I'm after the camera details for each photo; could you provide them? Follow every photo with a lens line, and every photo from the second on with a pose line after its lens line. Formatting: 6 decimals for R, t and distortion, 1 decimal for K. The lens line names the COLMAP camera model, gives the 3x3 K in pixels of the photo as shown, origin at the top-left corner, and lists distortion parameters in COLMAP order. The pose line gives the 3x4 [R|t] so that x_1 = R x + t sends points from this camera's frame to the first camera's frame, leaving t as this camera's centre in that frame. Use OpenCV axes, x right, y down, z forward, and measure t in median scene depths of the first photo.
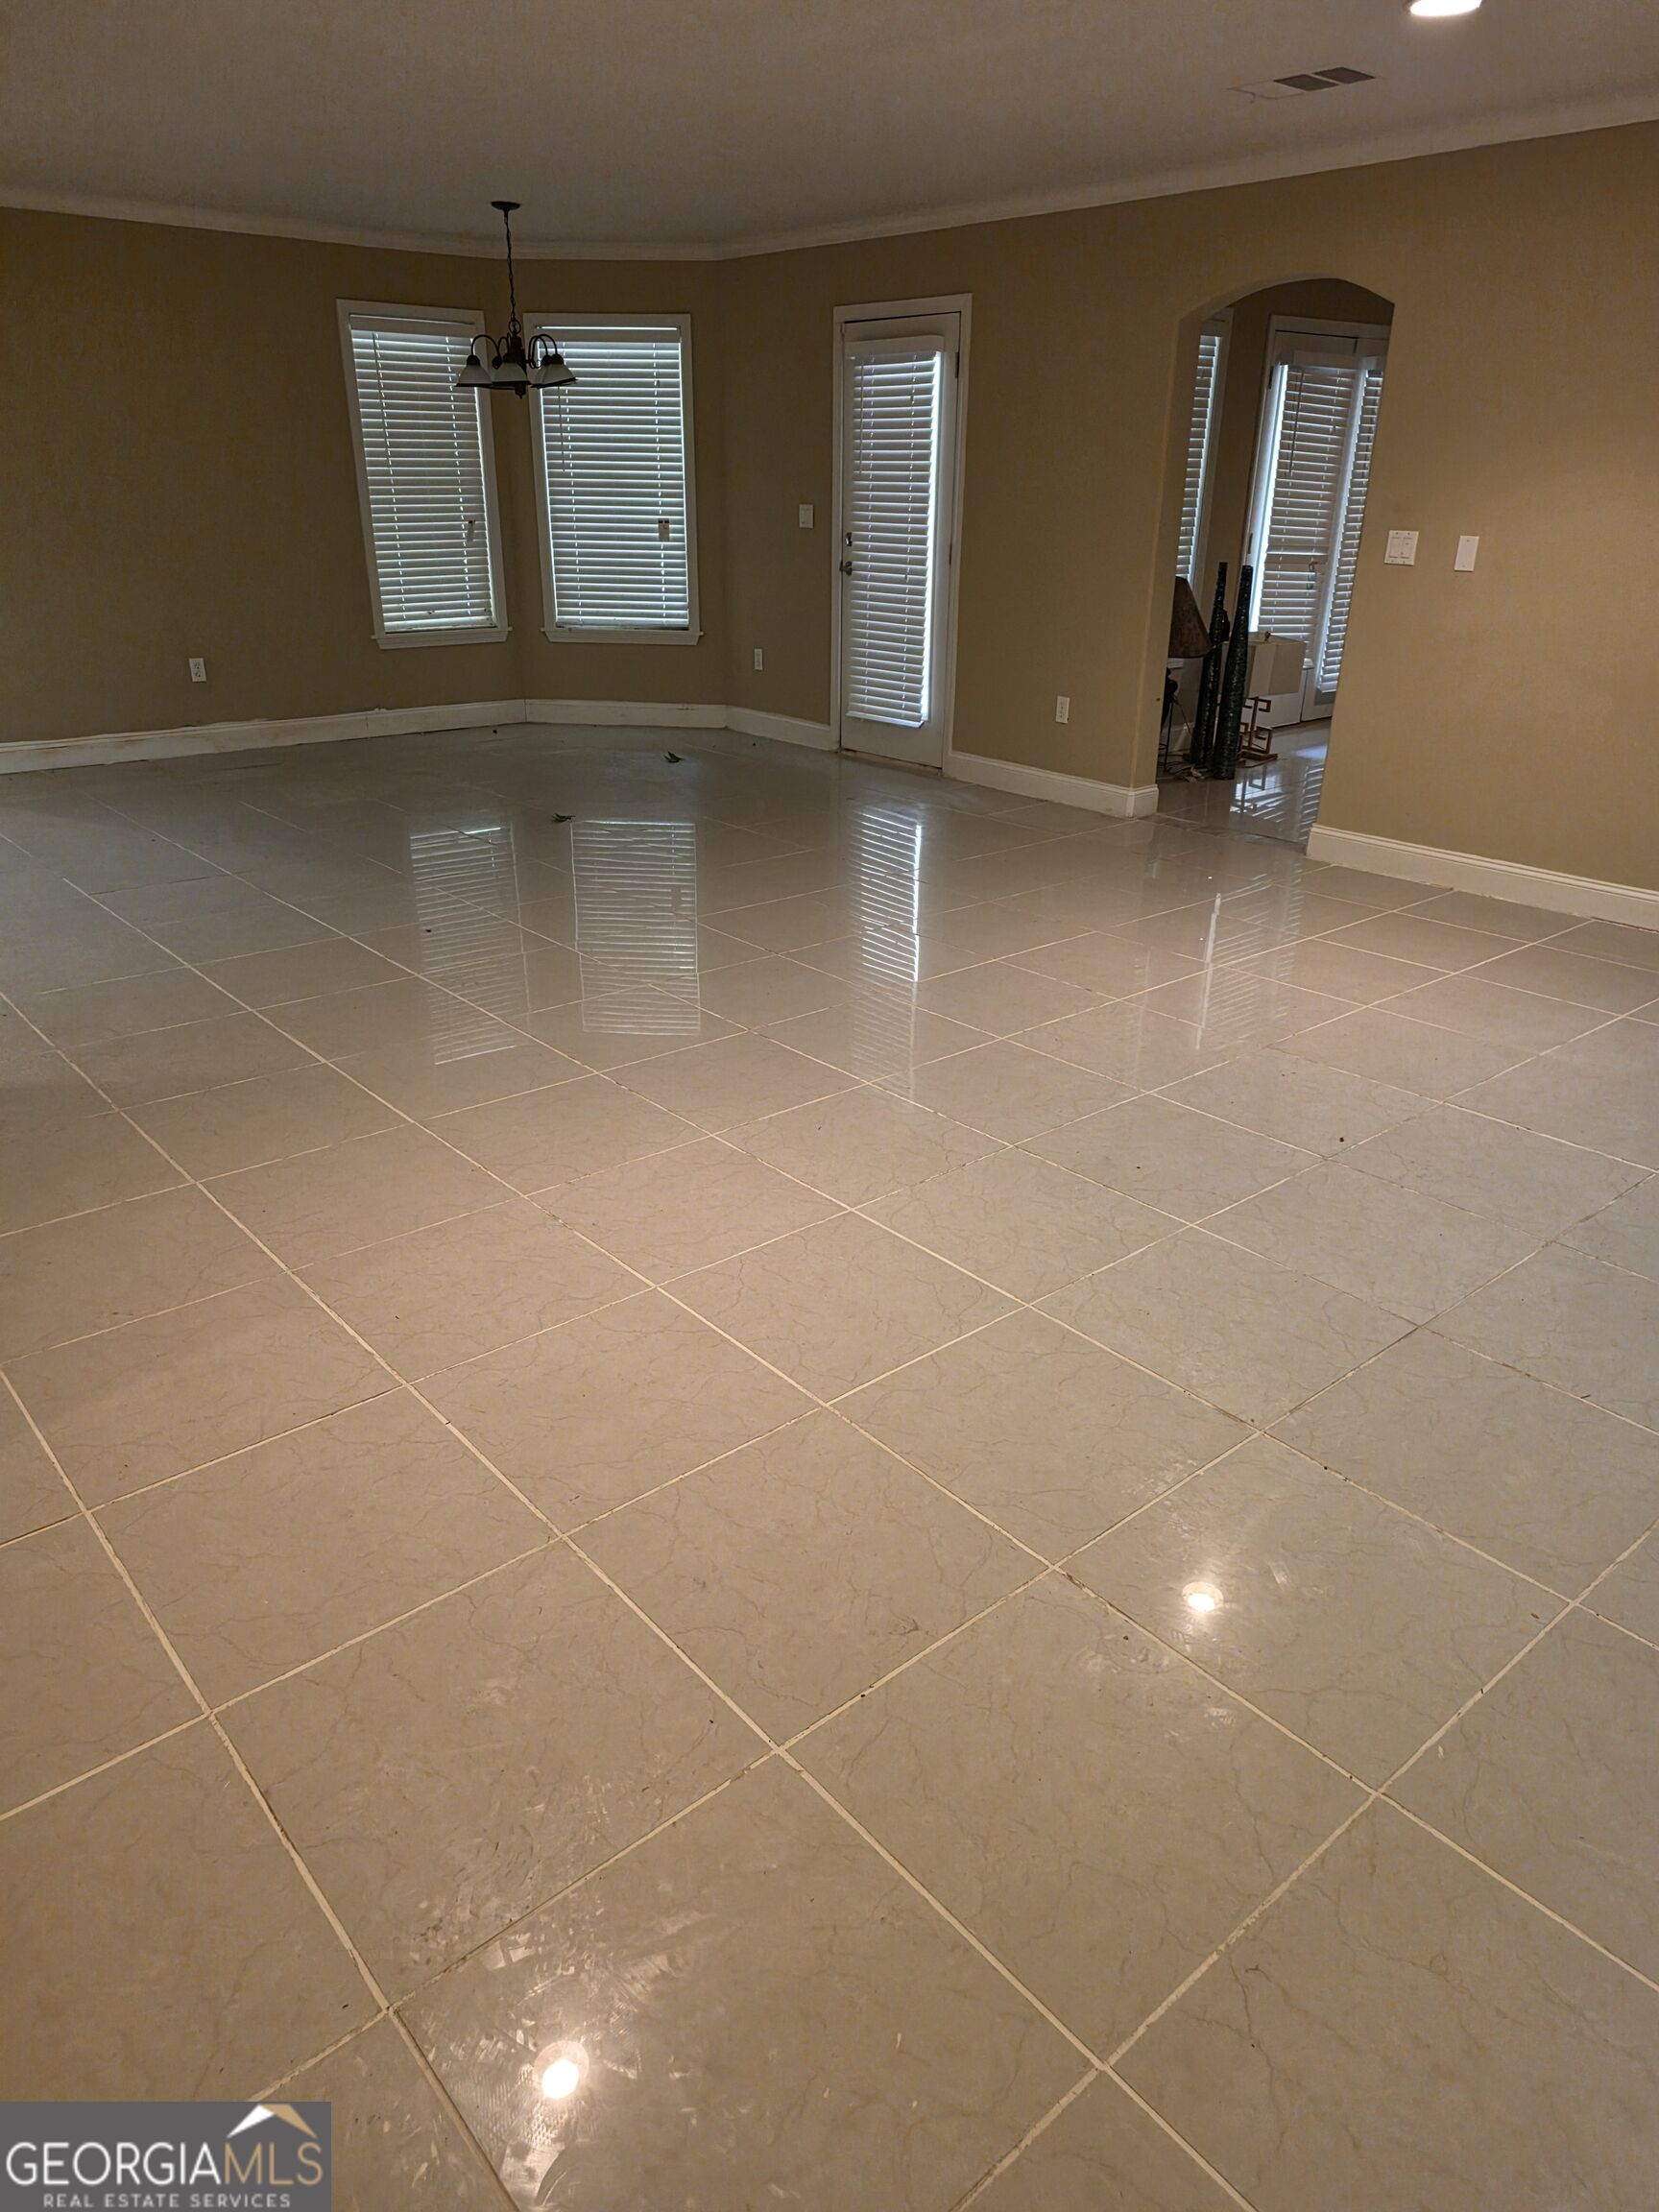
lens RADIAL K [[1457.4, 0, 831.5], [0, 1457.4, 1131.1], [0, 0, 1]] dist [0.059348, -0.068081]
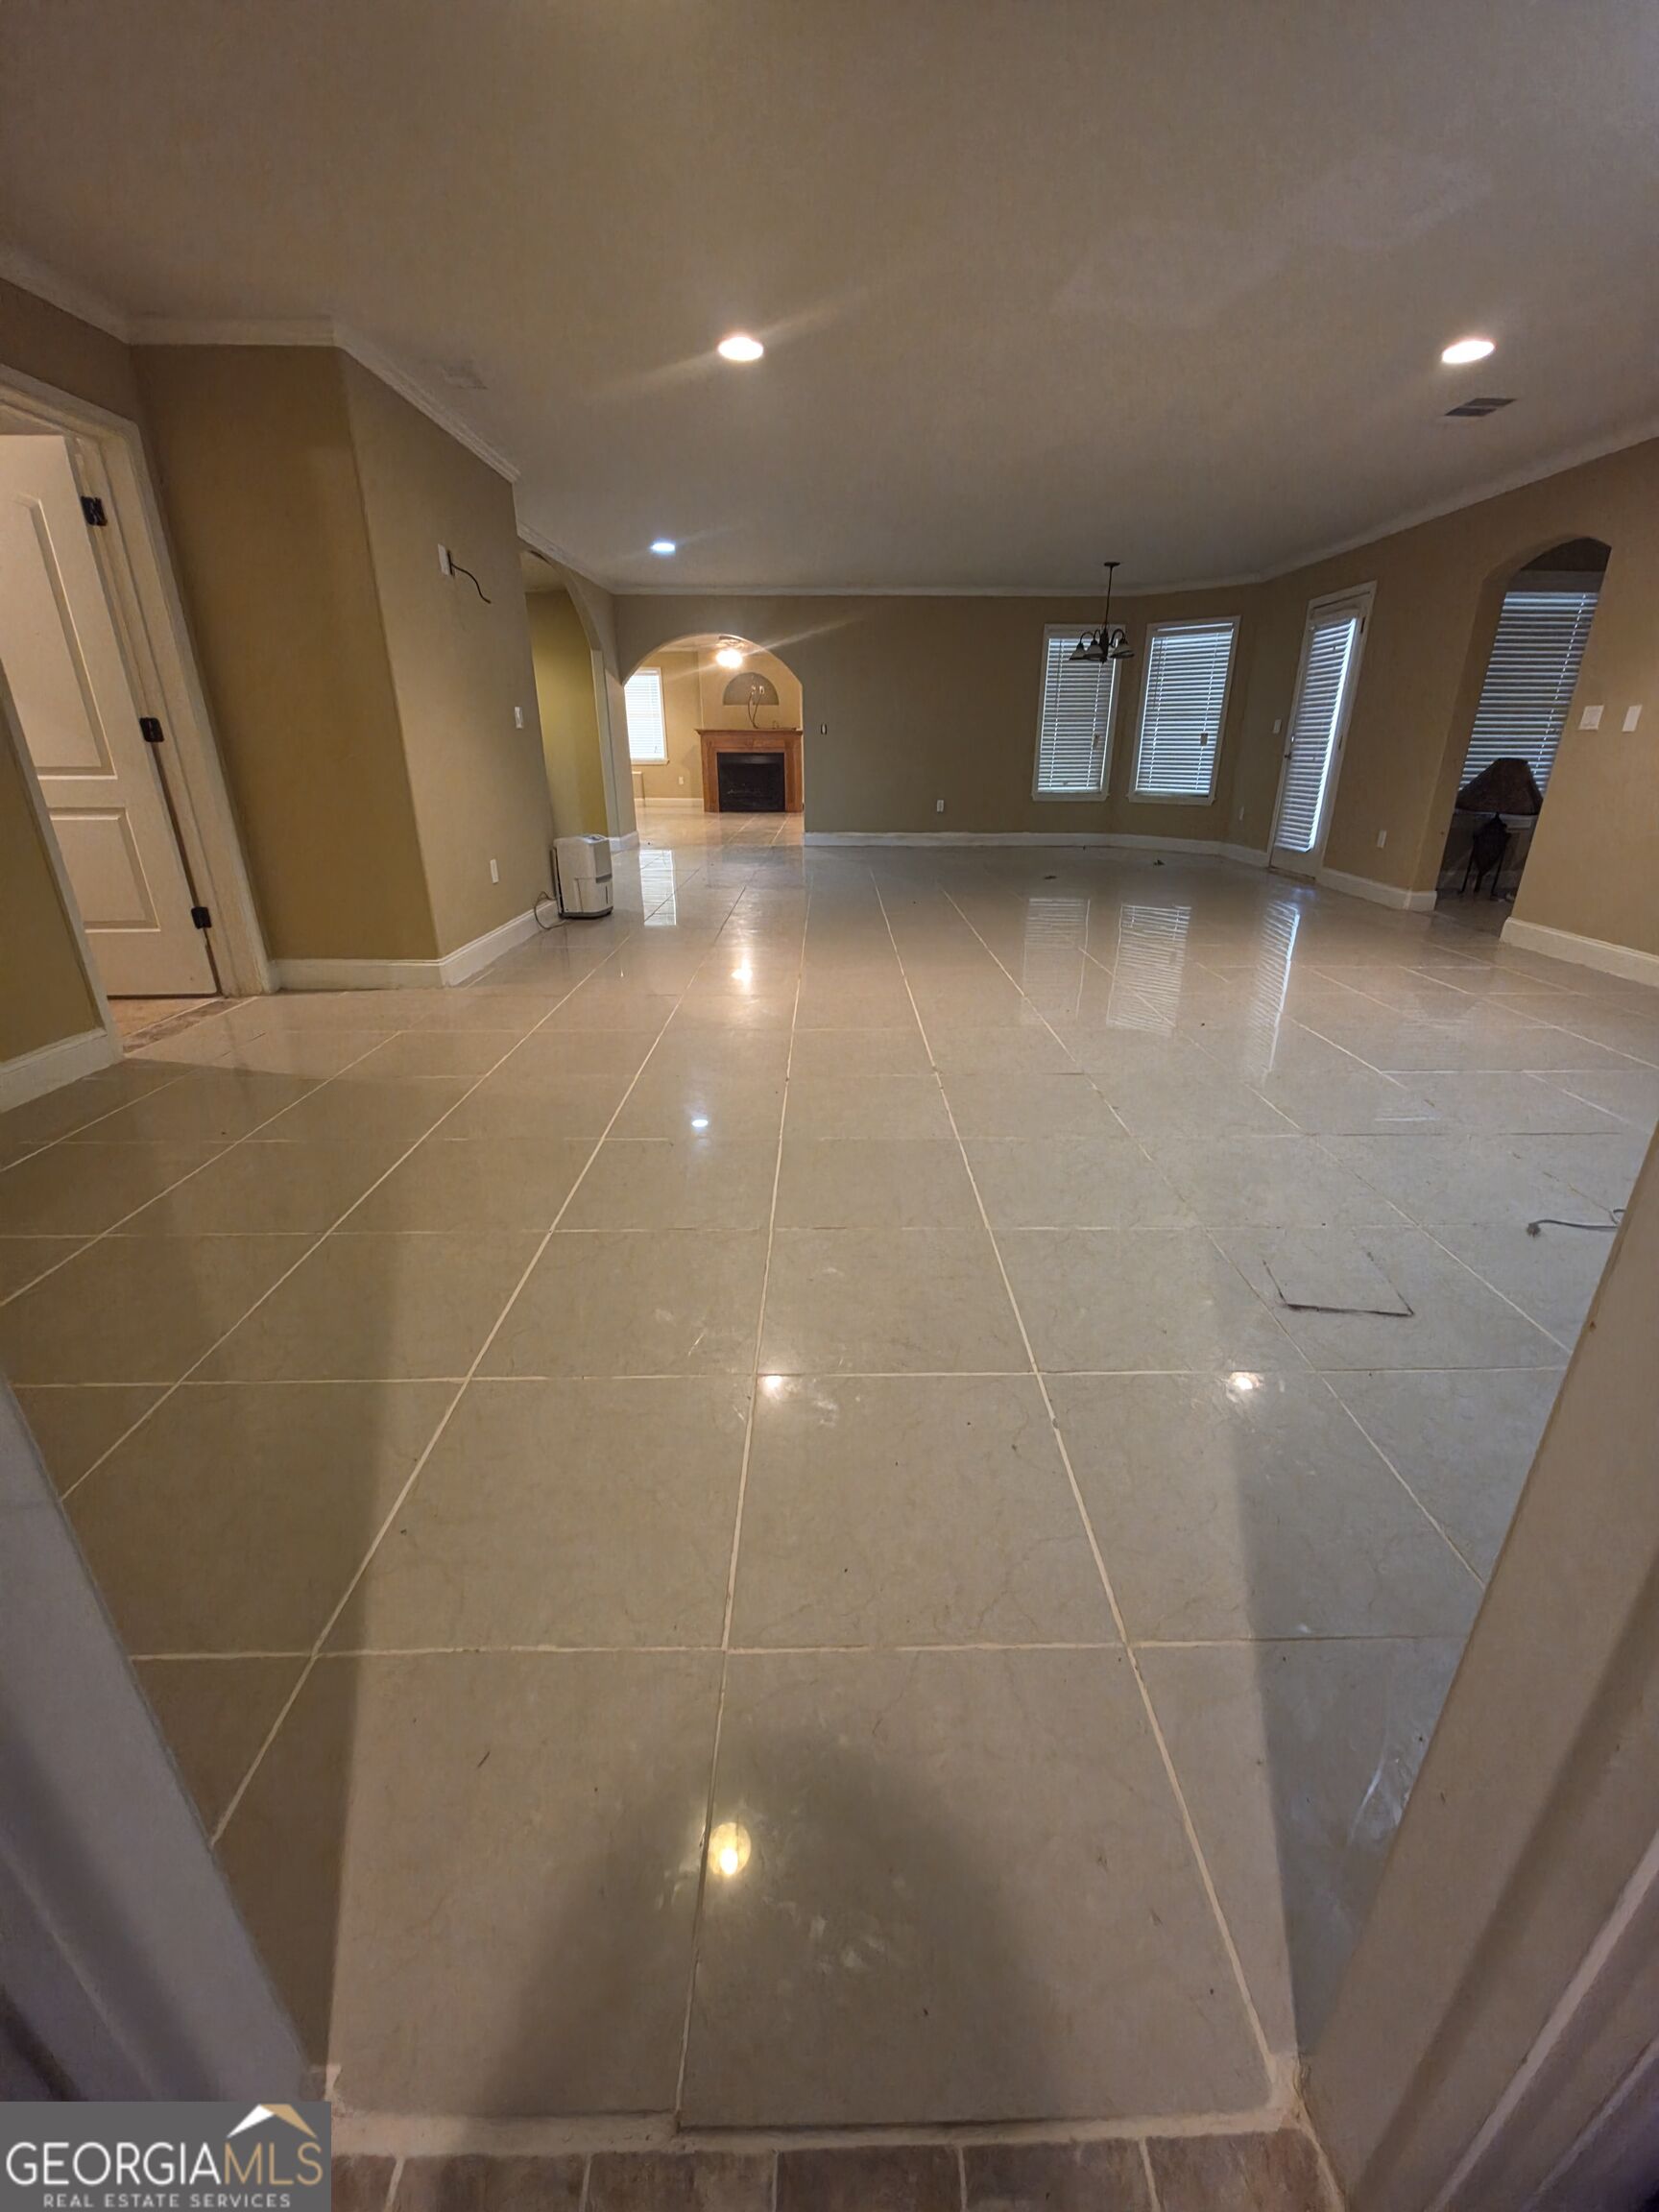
lens RADIAL K [[883.1, 0, 848.6], [0, 883.1, 1086.5], [0, 0, 1]] dist [0.009676, -0.007883]
pose [[0.774898, 0.219647, -0.592695, 0.279018], [-0.253294, 0.967007, 0.027202, 0.064208], [0.579115, 0.129047, 0.804967, -0.023109]]
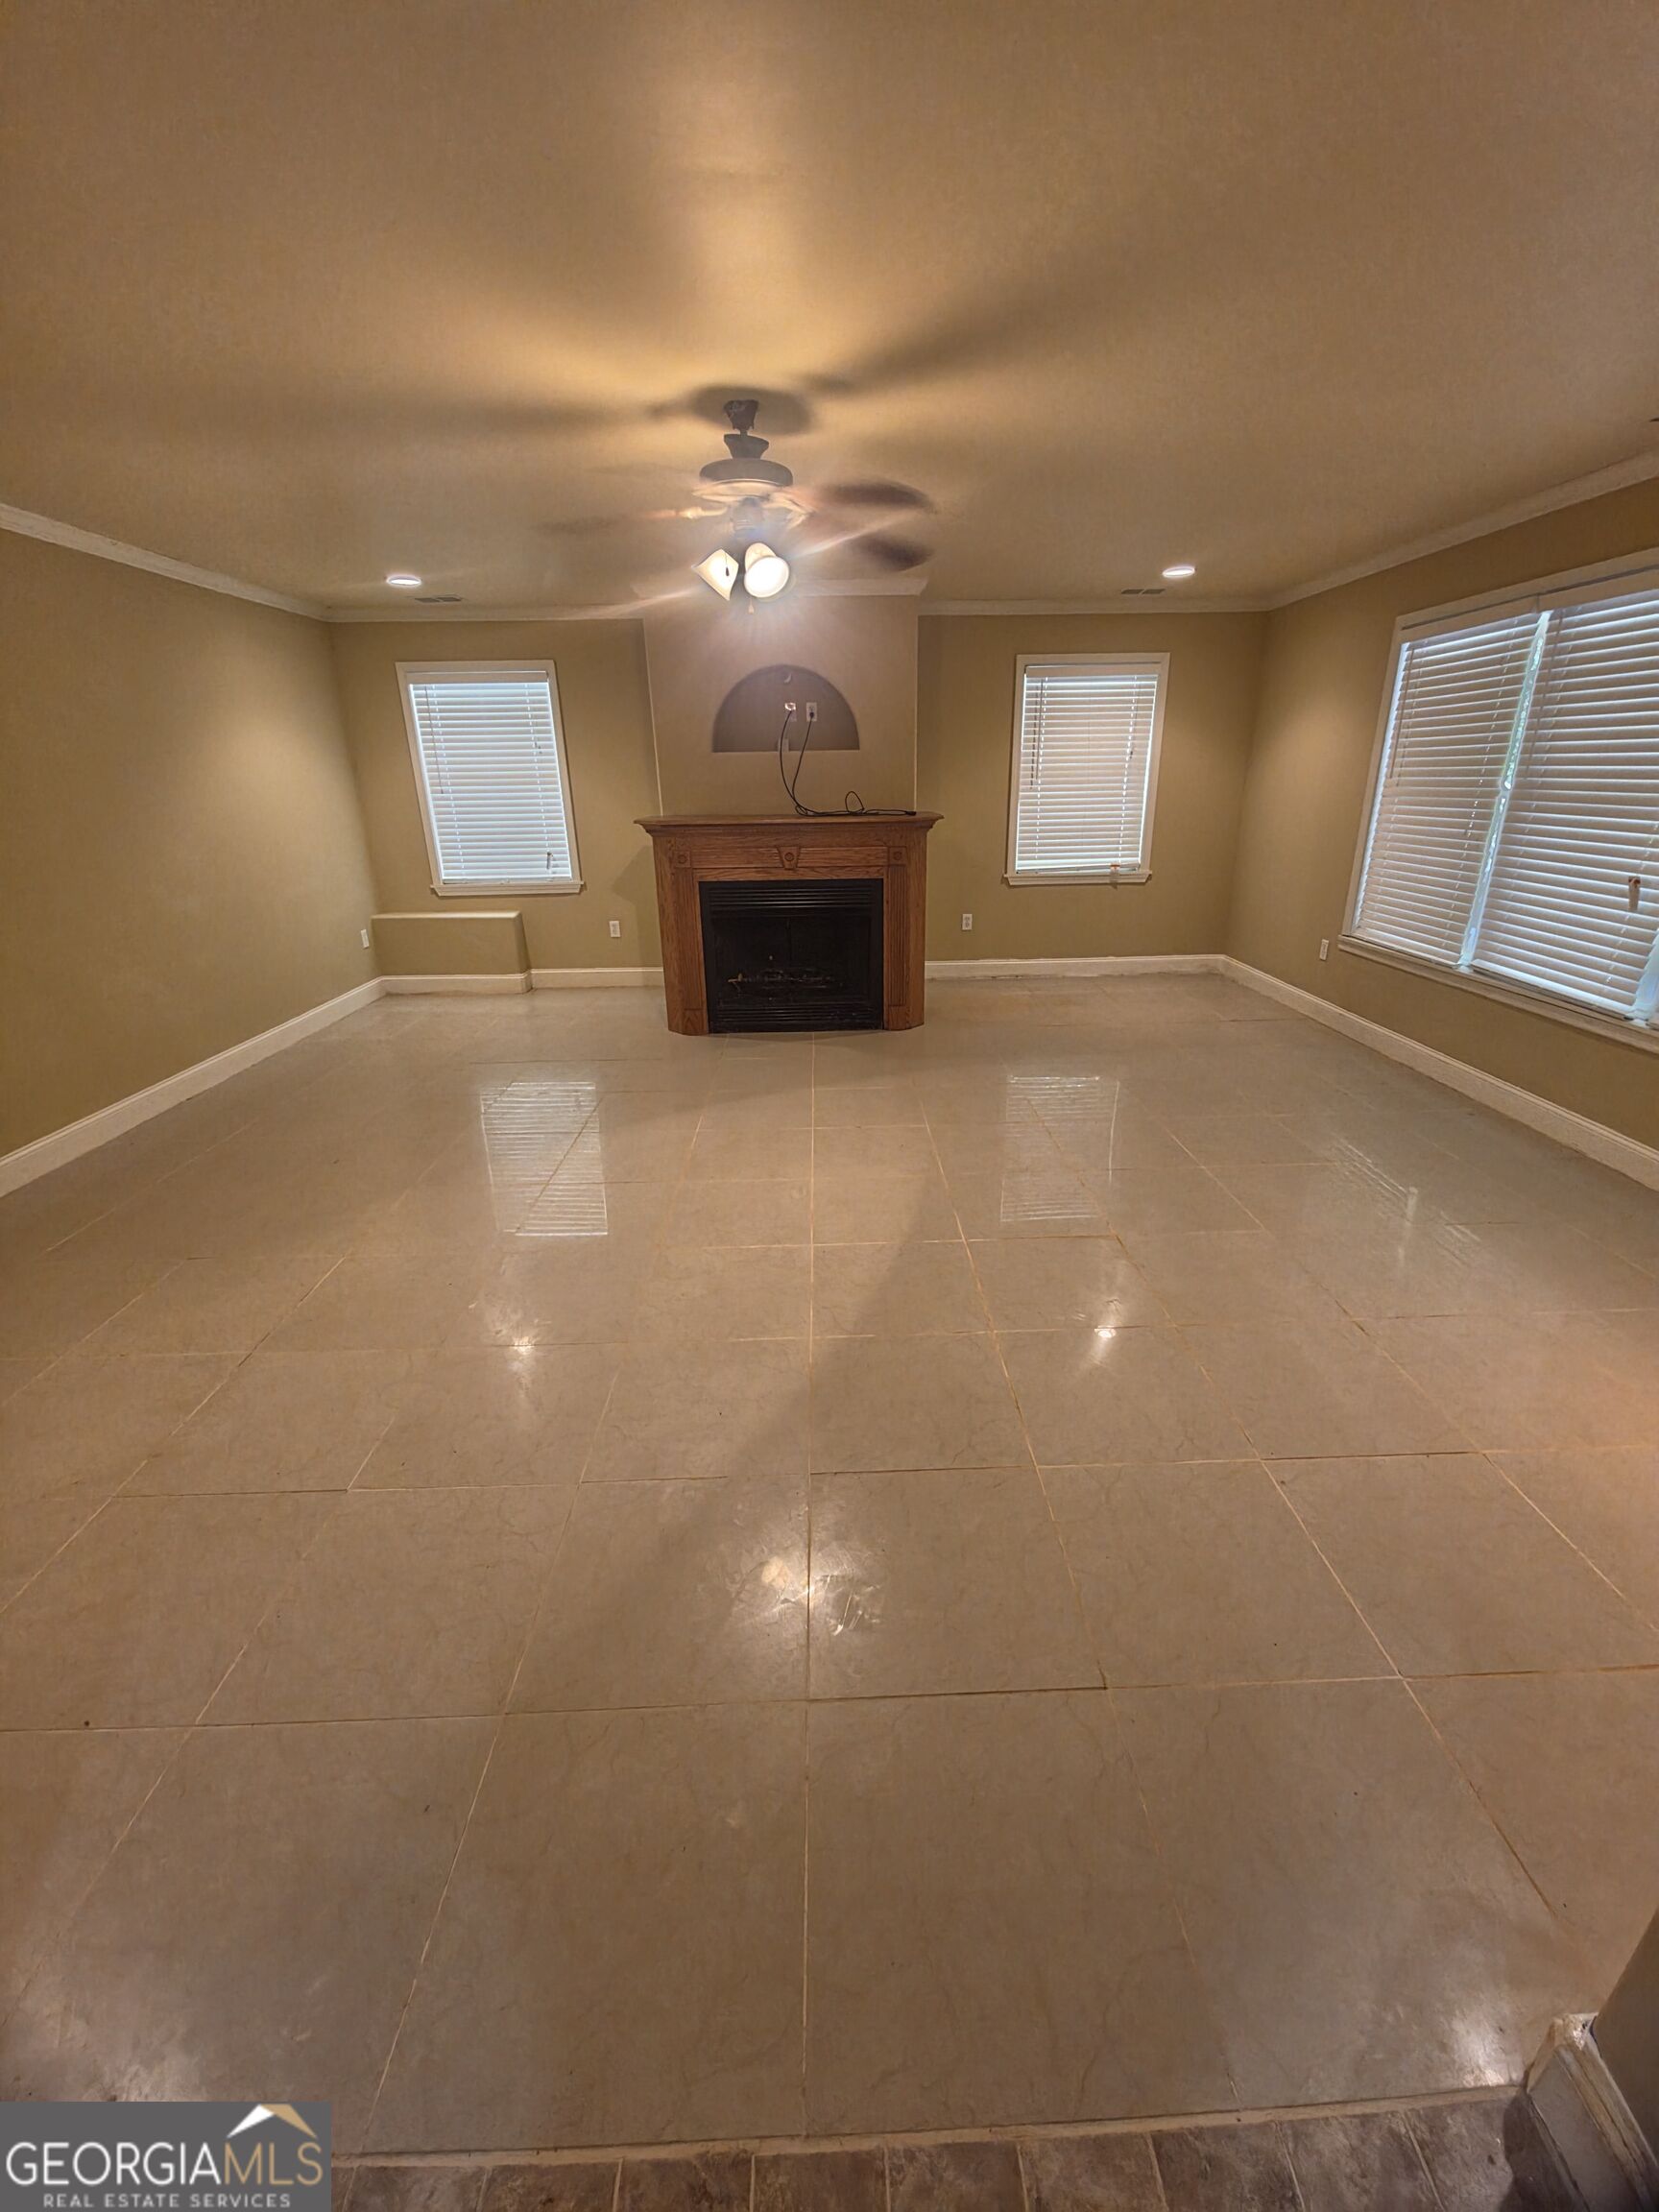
lens RADIAL K [[883.1, 0, 848.6], [0, 883.1, 1086.5], [0, 0, 1]] dist [0.009676, -0.007883]
pose [[0.786136, 0.187084, -0.589058, -0.633071], [-0.235467, 0.971866, -0.005582, -0.346710], [0.571442, 0.143093, 0.808071, 0.729743]]
